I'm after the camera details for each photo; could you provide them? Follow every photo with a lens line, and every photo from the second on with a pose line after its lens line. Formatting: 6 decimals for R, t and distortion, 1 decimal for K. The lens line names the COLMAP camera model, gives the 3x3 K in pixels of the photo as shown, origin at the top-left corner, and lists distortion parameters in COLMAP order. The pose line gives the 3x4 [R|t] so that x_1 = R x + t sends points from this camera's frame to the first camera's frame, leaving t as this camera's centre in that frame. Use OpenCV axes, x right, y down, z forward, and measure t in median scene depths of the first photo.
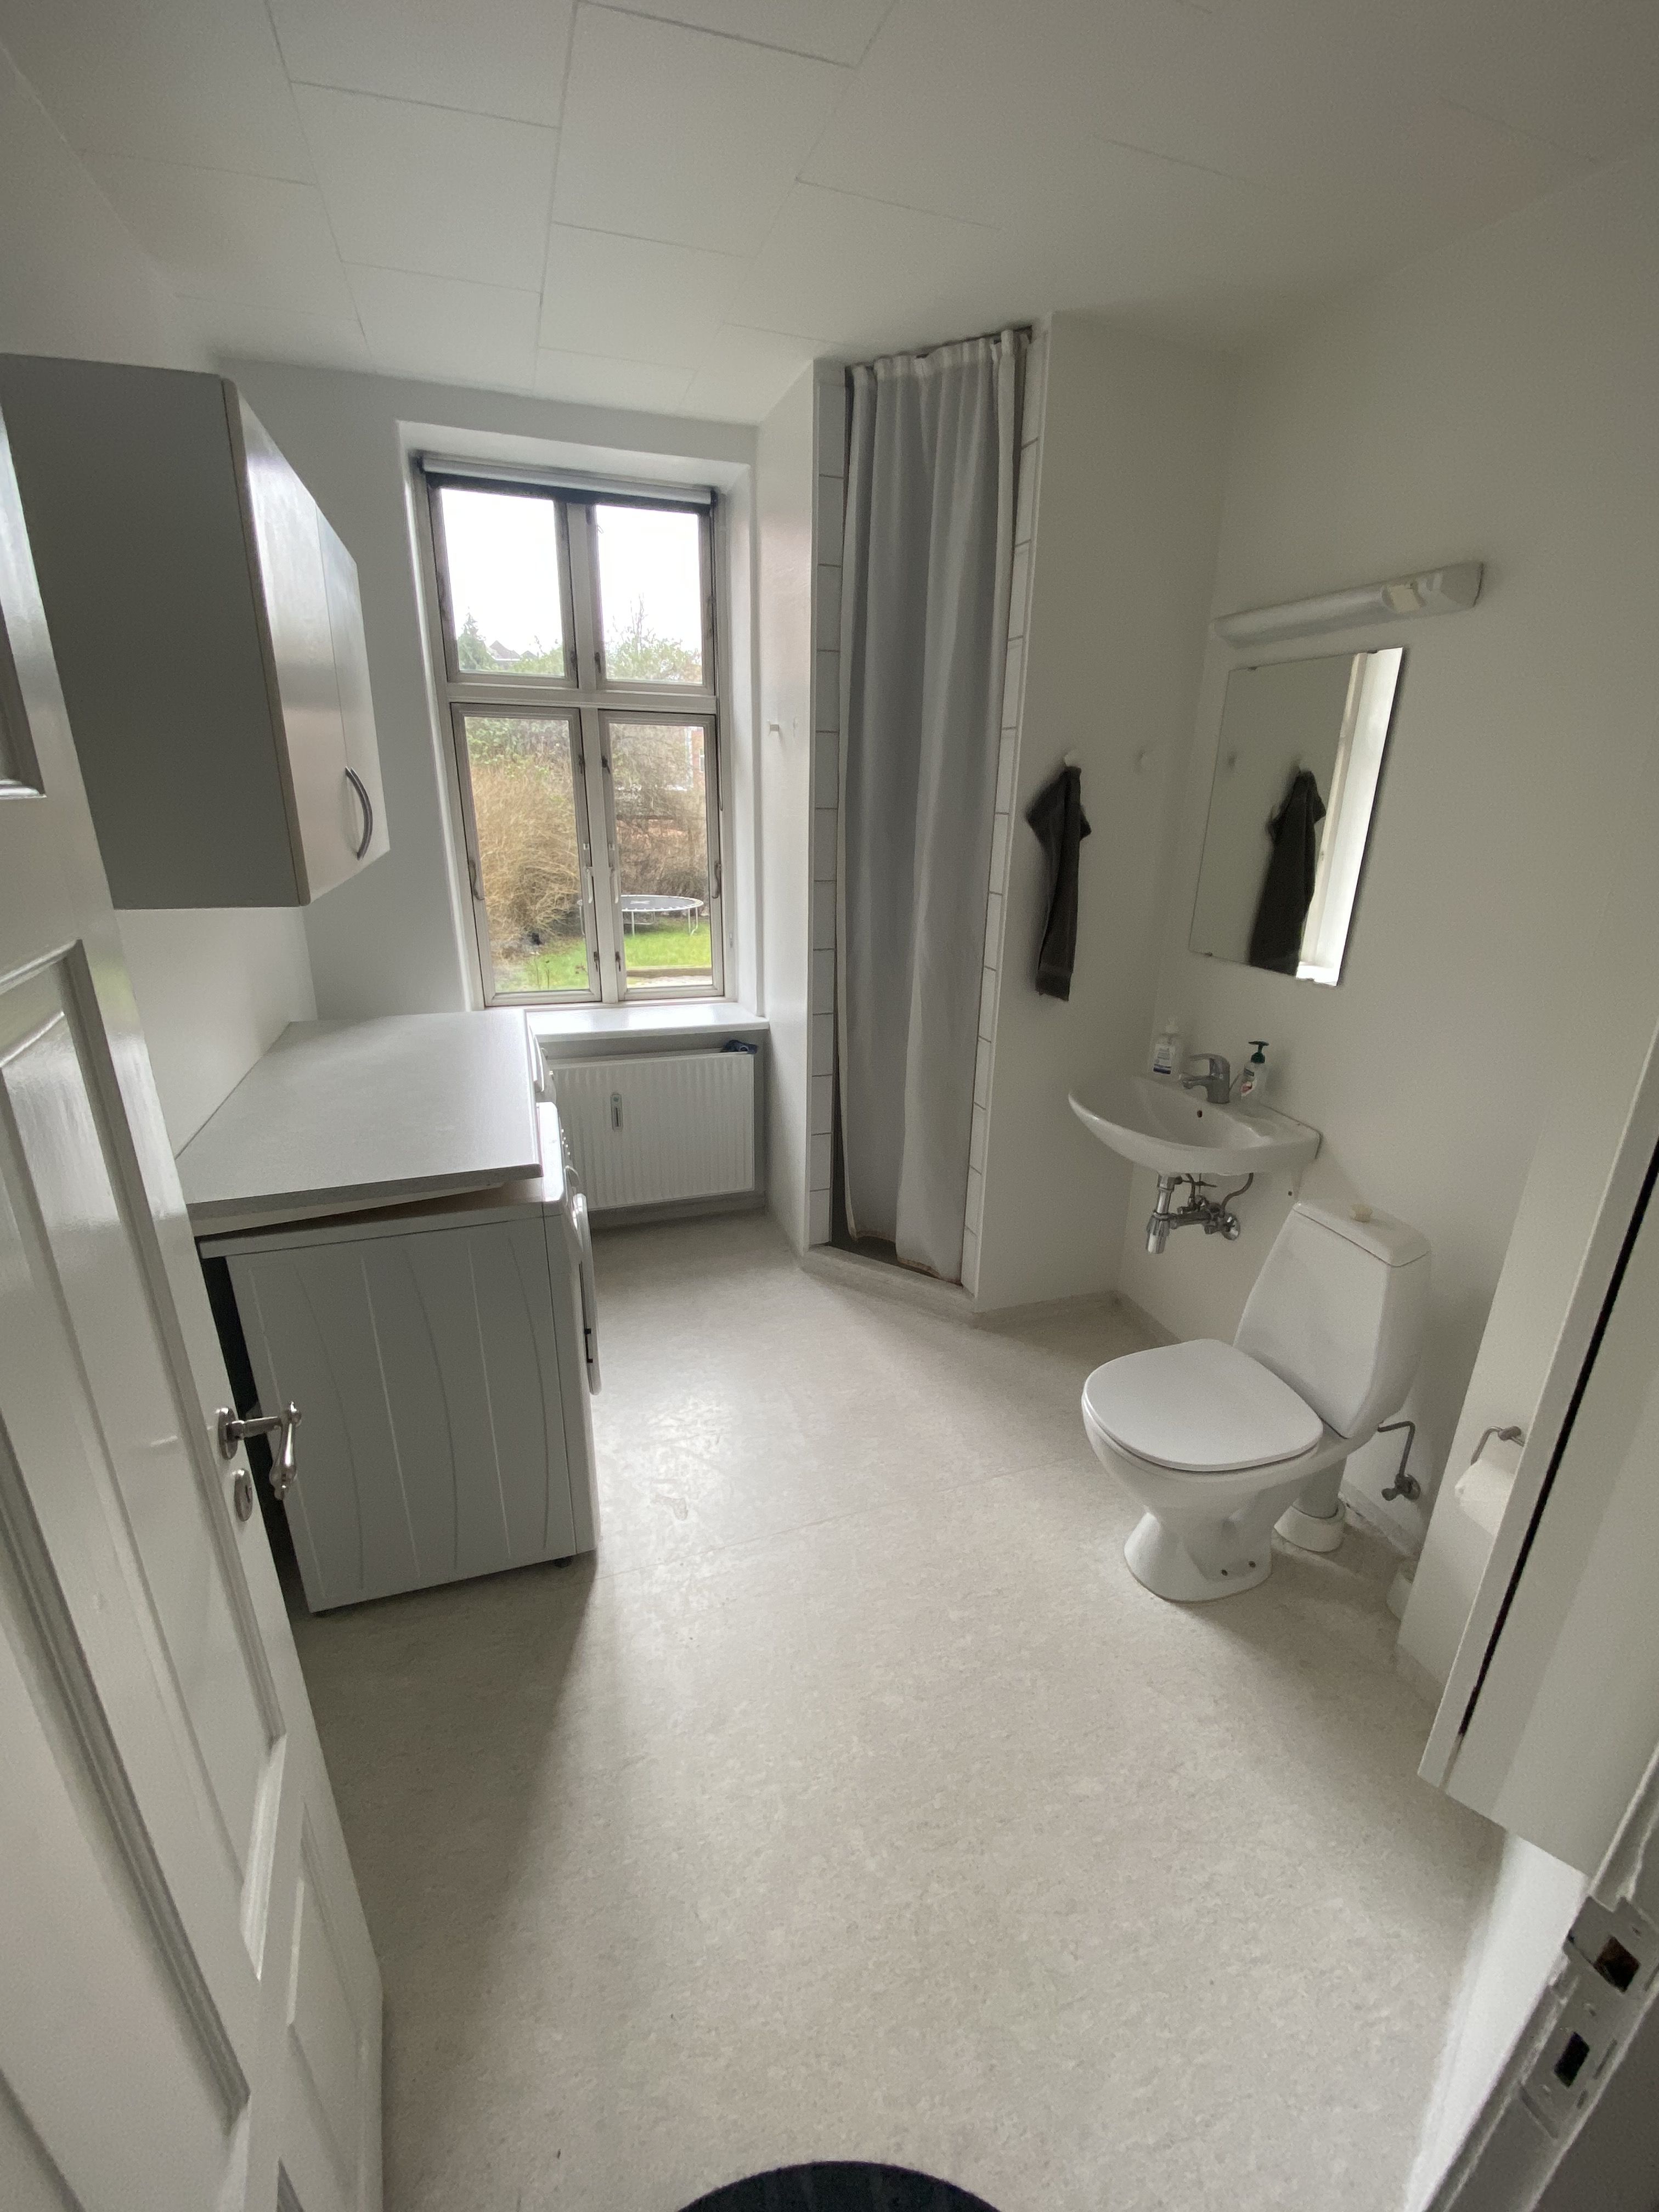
lens RADIAL K [[911.7, 0, 829.5], [0, 911.7, 1106.0], [0, 0, 1]] dist [0.024945, -0.022047]
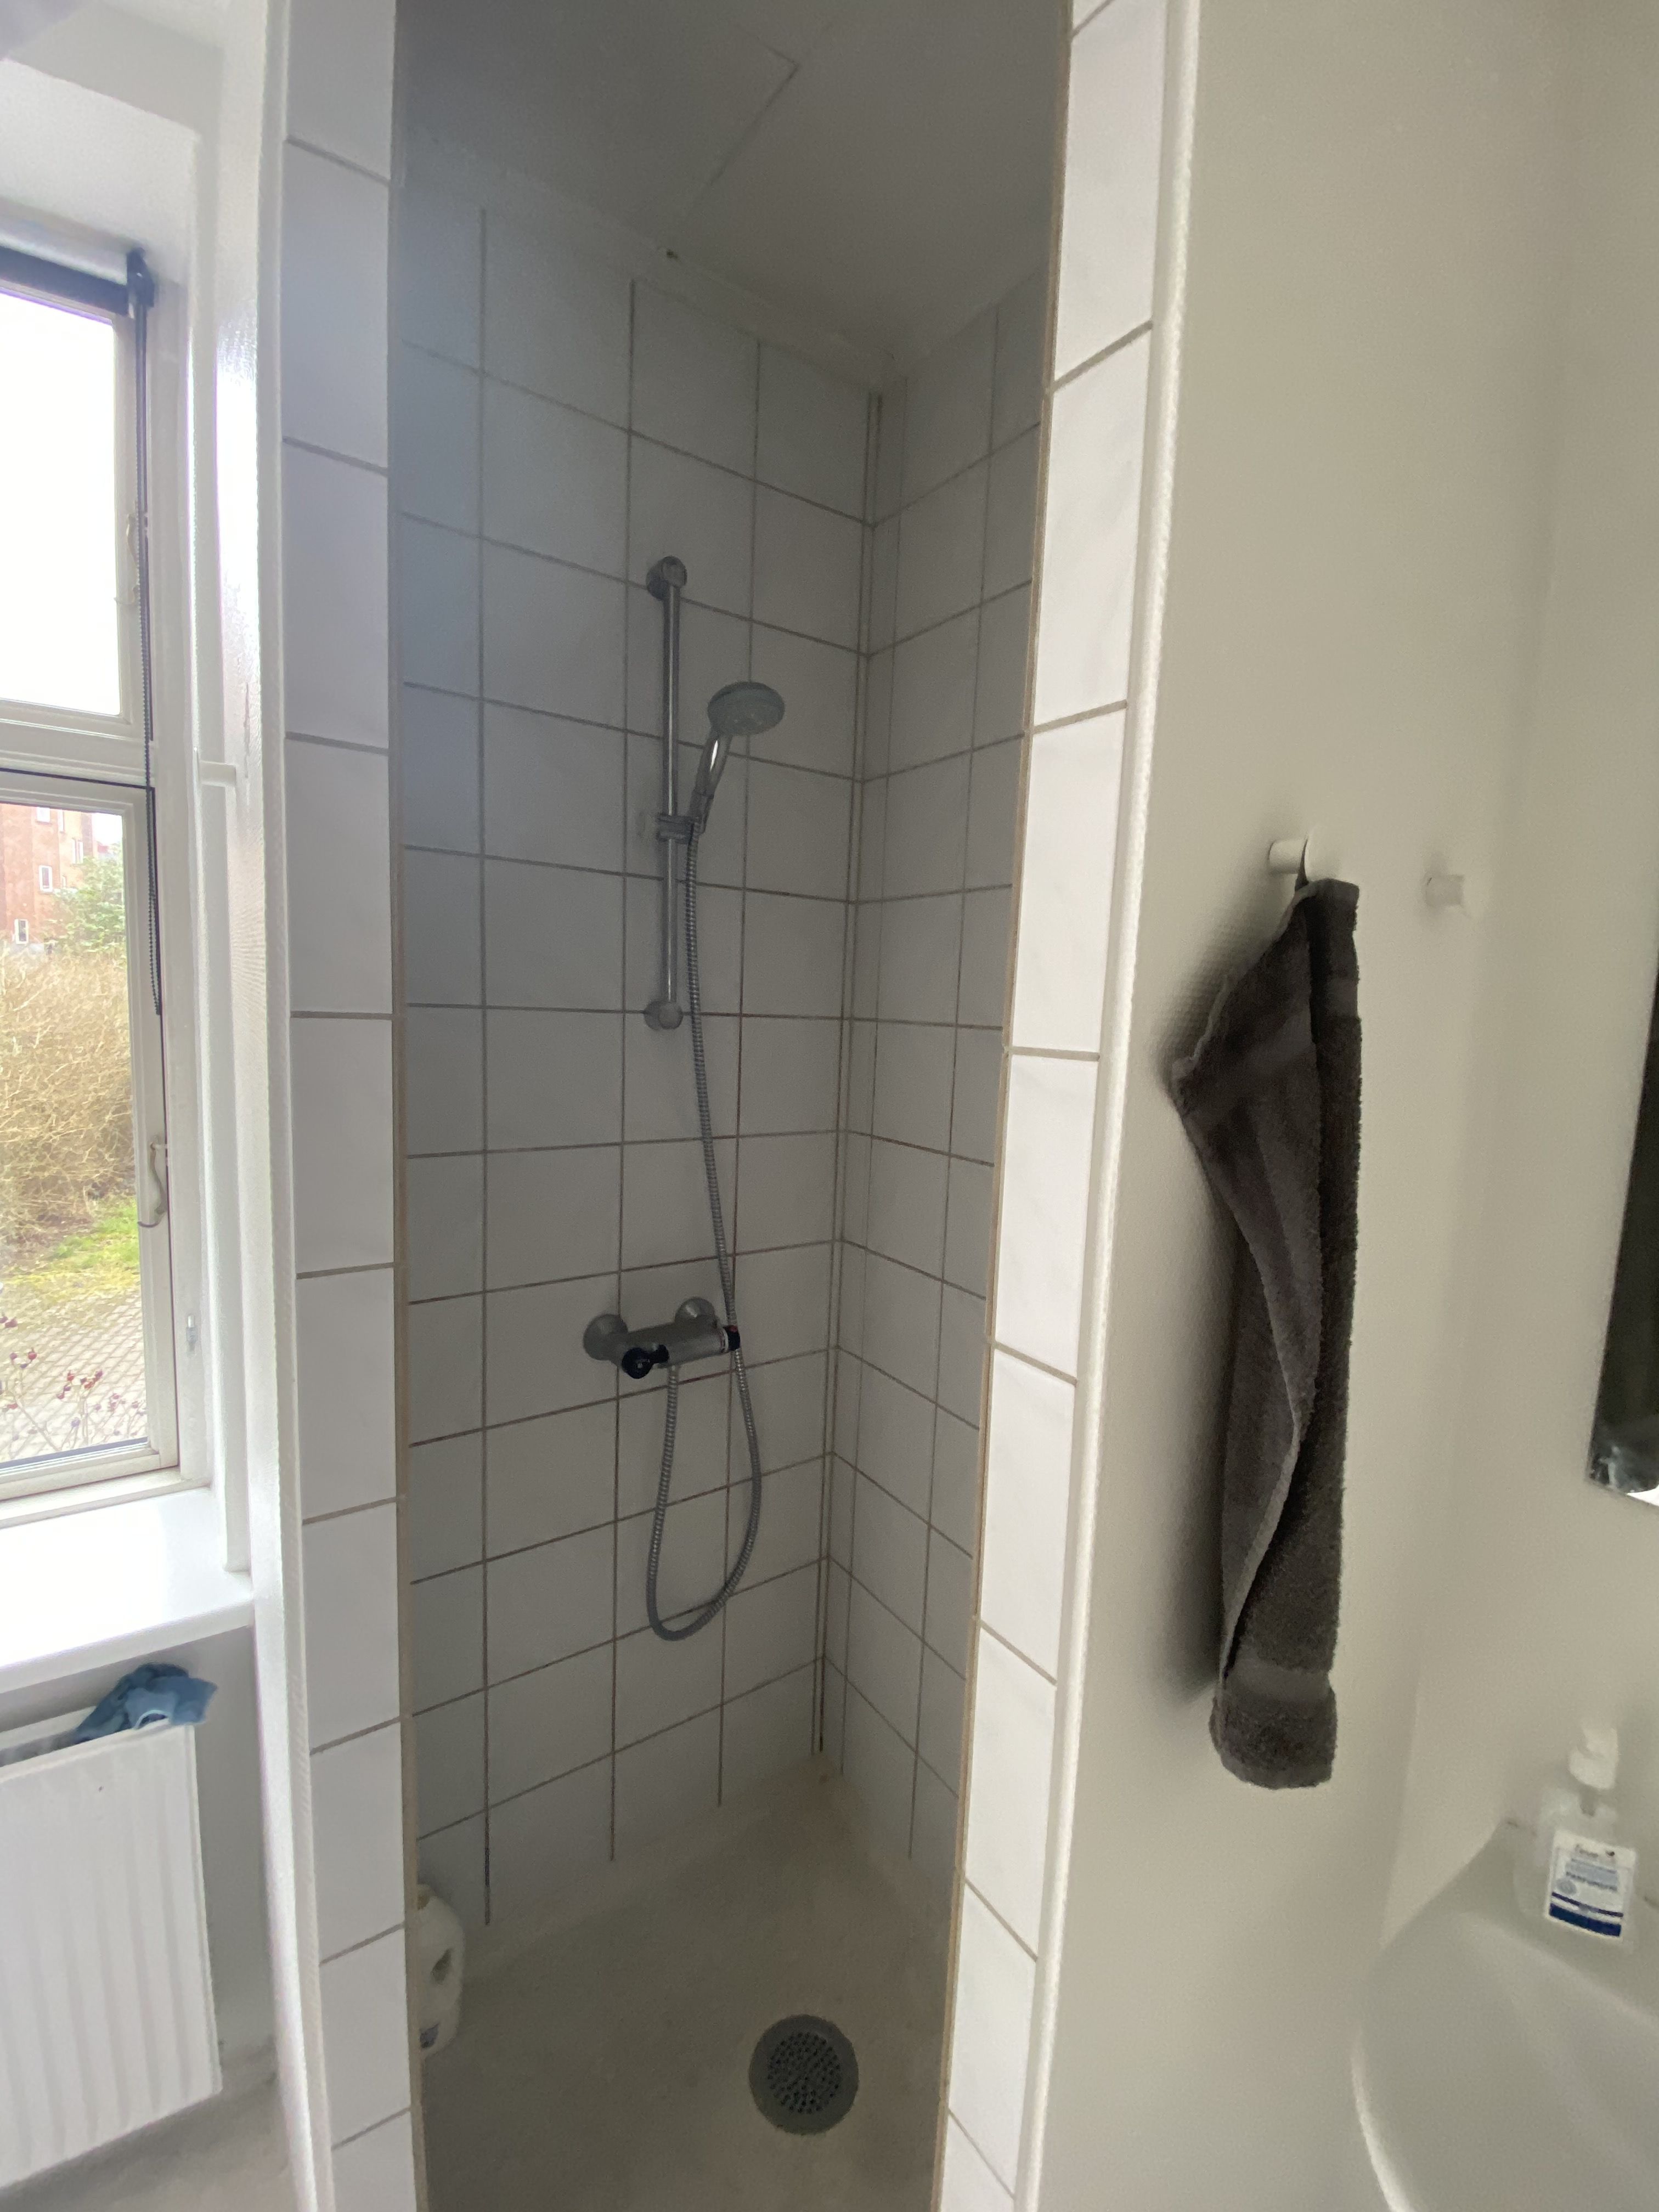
lens RADIAL K [[911.7, 0, 829.5], [0, 911.7, 1106.0], [0, 0, 1]] dist [0.024945, -0.022047]
pose [[0.961250, -0.005741, 0.275620, 0.063402], [0.065951, 0.975541, -0.209689, -0.254894], [-0.267675, 0.219741, 0.938117, 0.780987]]
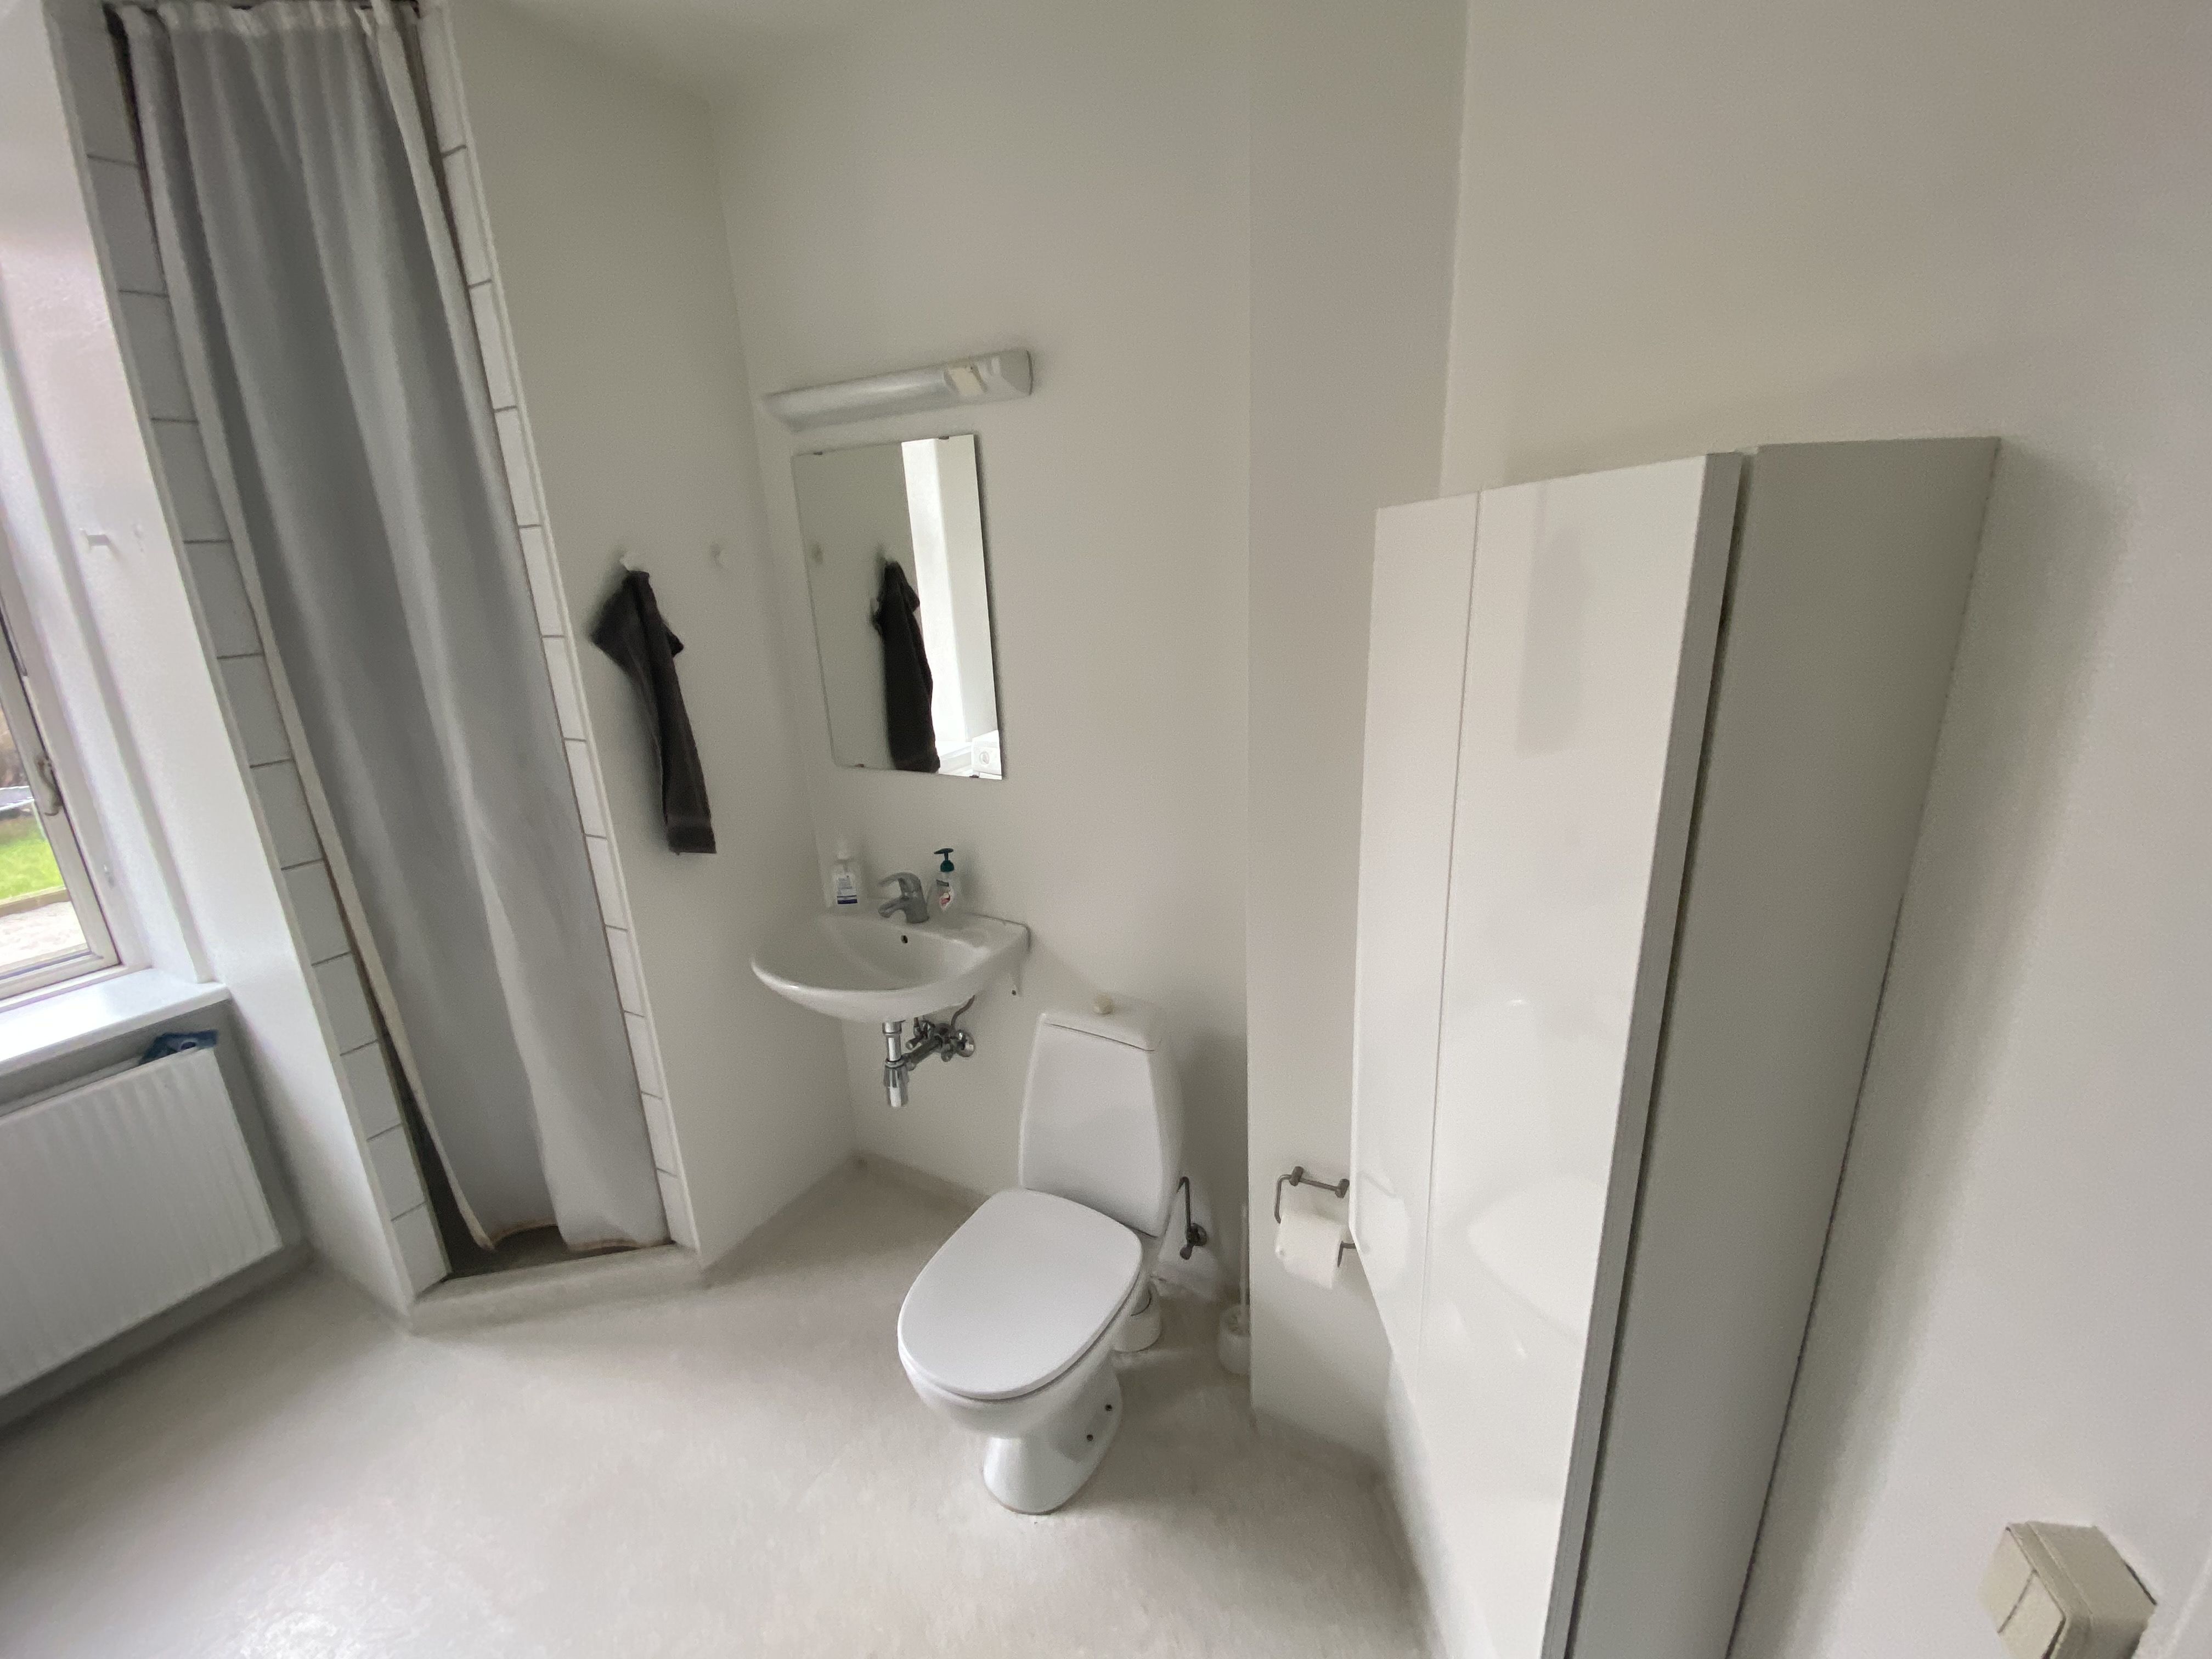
lens RADIAL K [[911.7, 0, 1094.9], [0, 911.7, 824.7], [0, 0, 1]] dist [0.024945, -0.022047]
pose [[0.744506, -0.237694, 0.623869, 0.014791], [0.277570, 0.960084, 0.034549, -0.077332], [-0.607179, 0.147445, 0.780765, 0.174692]]
